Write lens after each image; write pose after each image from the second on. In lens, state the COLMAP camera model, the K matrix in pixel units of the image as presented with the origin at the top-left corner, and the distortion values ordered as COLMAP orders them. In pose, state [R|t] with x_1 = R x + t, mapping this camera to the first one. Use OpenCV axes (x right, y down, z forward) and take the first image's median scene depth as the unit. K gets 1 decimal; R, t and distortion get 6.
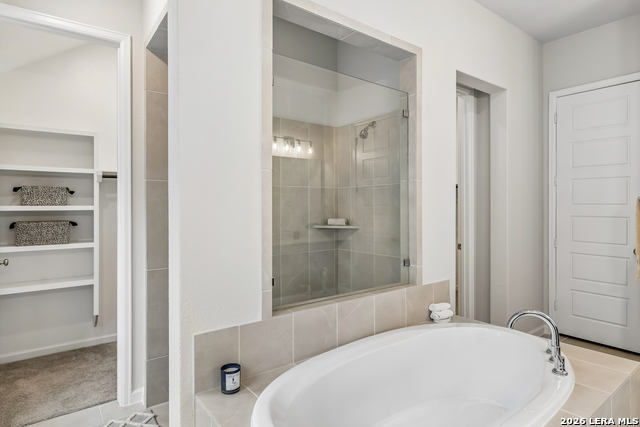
lens RADIAL K [[367.4, 0, 318.2], [0, 367.4, 210.1], [0, 0, 1]] dist [0.016823, -0.000608]
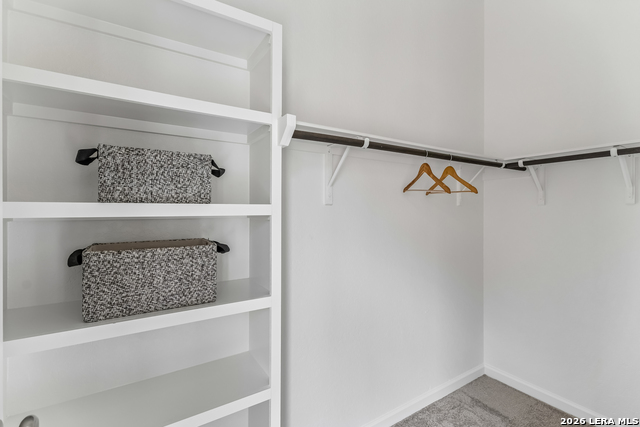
lens RADIAL K [[291.8, 0, 322.7], [0, 291.8, 215.0], [0, 0, 1]] dist [0.001491, 0.001330]
pose [[0.997543, 0.008086, -0.069593, -0.559658], [-0.007813, 0.999961, 0.004194, -0.002498], [0.069624, -0.003640, 0.997567, 0.726415]]
